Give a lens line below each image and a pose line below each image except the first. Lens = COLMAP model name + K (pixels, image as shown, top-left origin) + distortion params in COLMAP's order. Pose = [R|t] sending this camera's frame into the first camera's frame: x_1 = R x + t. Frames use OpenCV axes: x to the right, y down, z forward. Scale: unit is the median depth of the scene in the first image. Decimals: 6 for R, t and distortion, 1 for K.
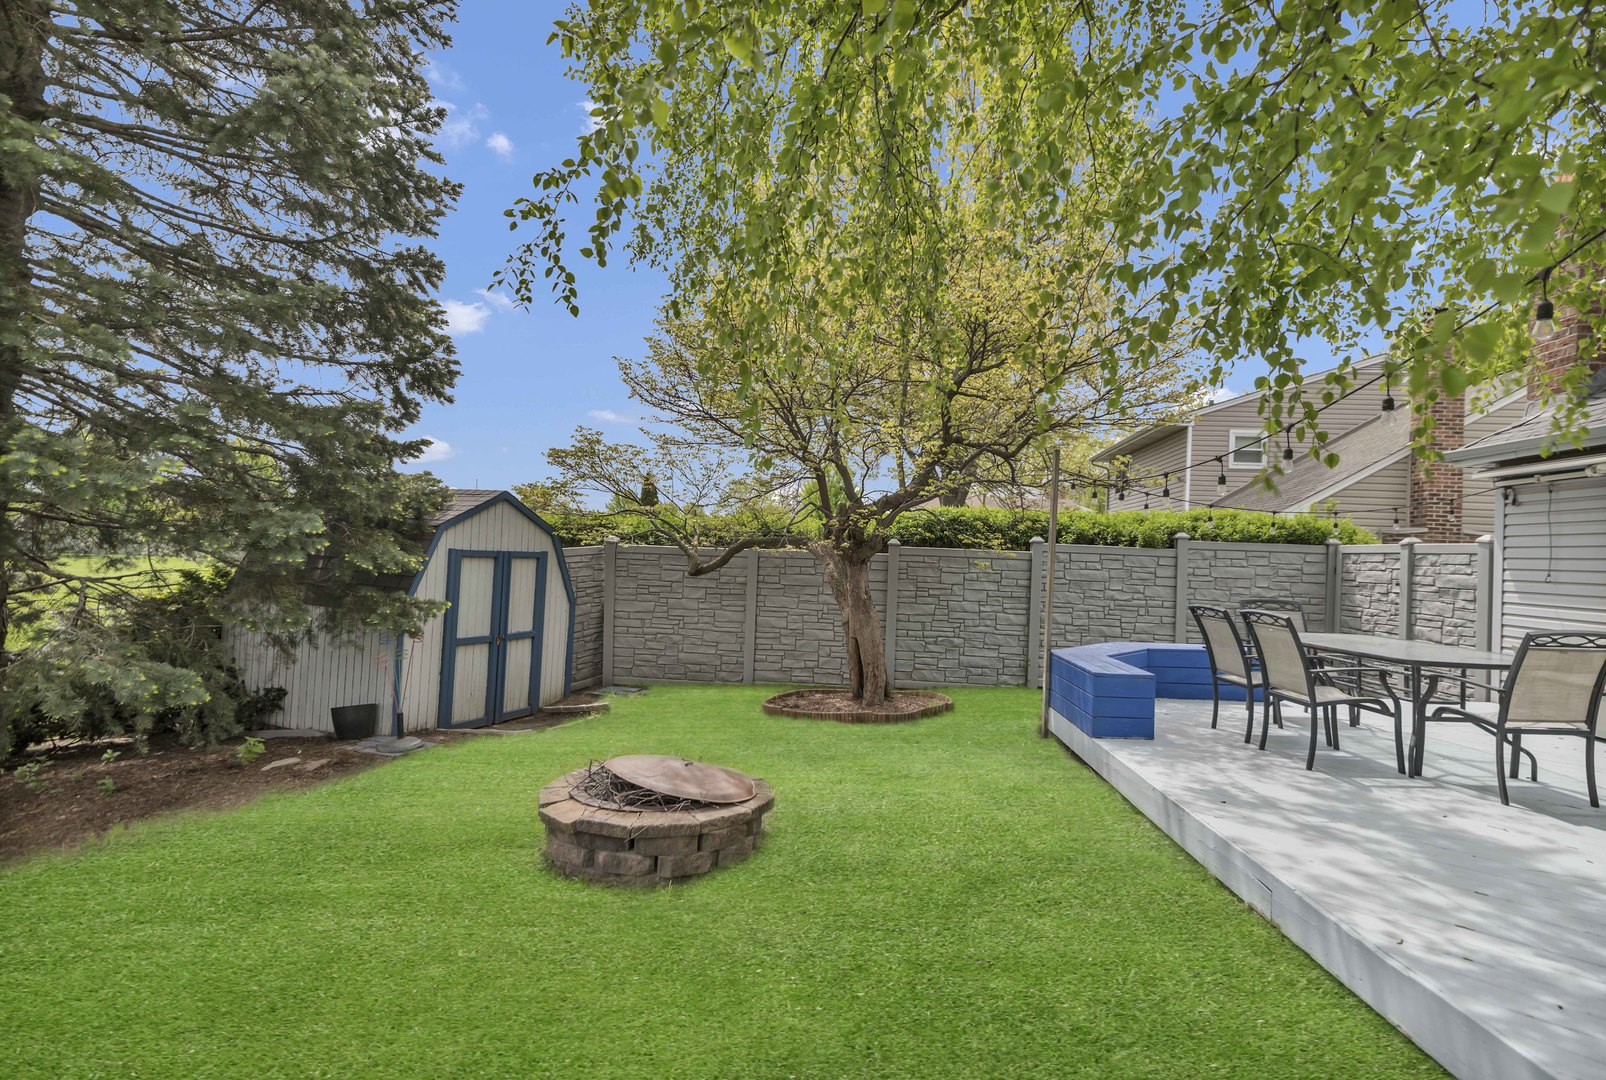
lens RADIAL K [[790.4, 0, 803.0], [0, 790.4, 540.0], [0, 0, 1]] dist [0.003370, 0.000835]
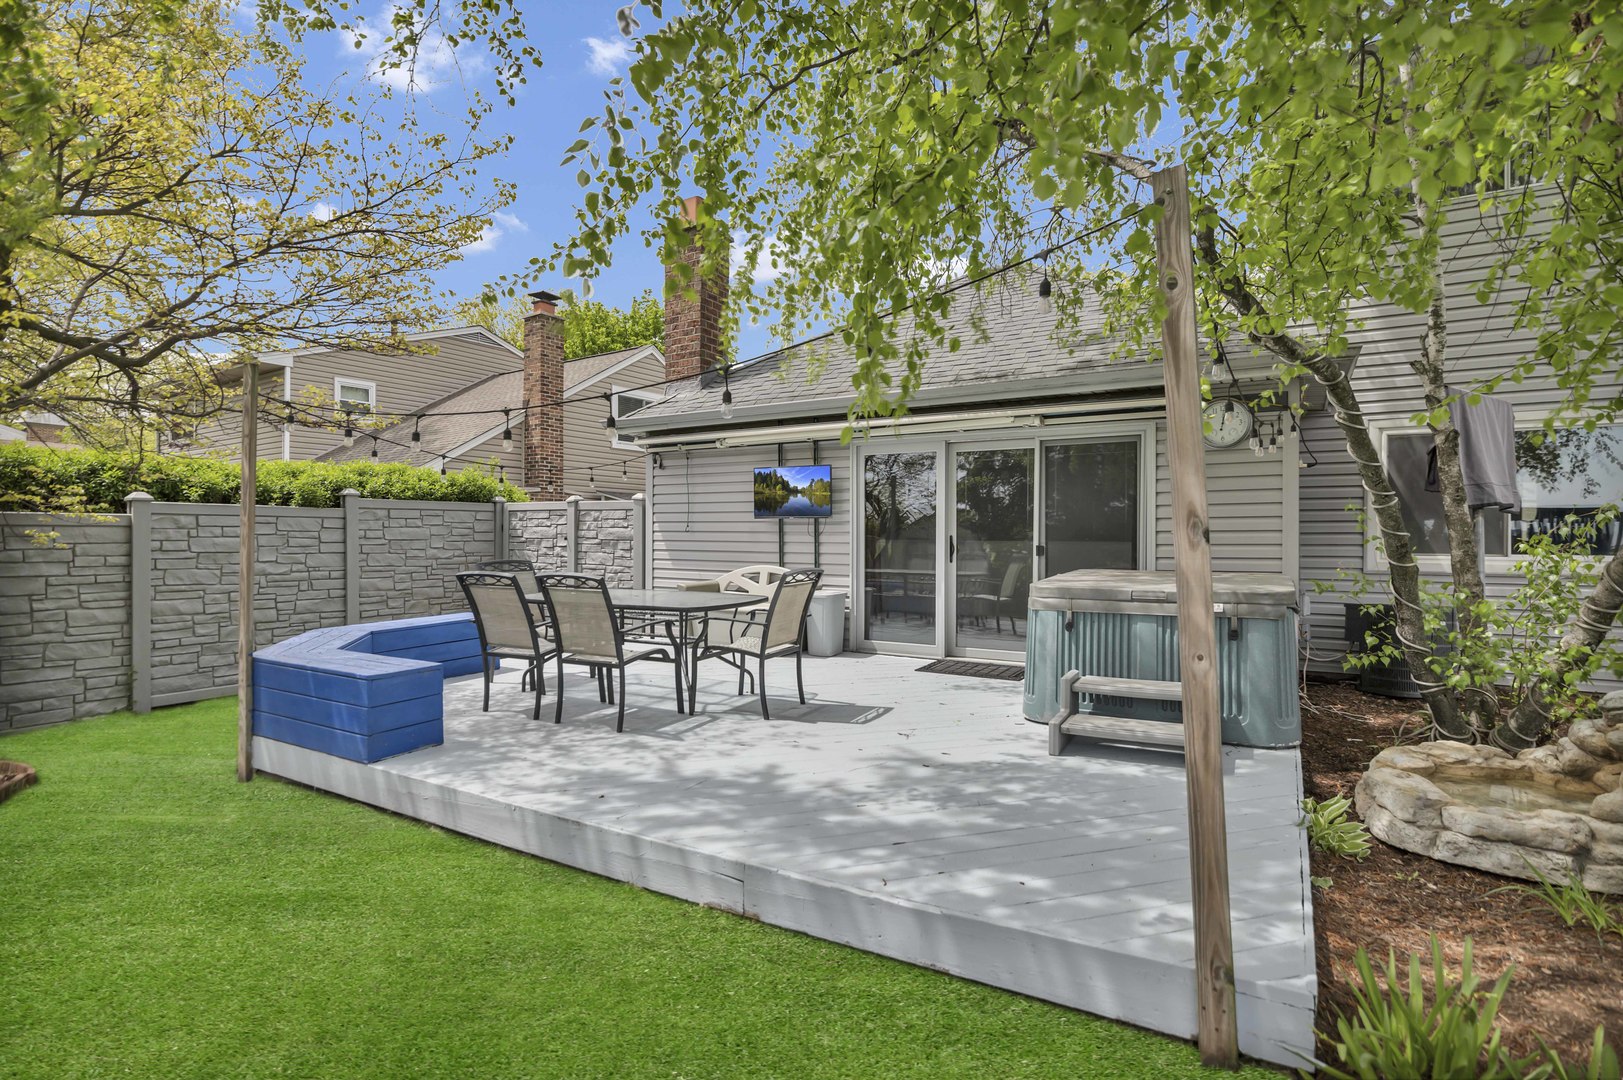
lens RADIAL K [[795.6, 0, 820.1], [0, 795.6, 540.1], [0, 0, 1]] dist [0.000700, 0.000361]
pose [[0.458128, -0.044662, 0.887763, -0.061603], [-0.000505, 0.998724, 0.050505, 0.002980], [-0.888886, -0.023586, 0.457521, 0.199516]]
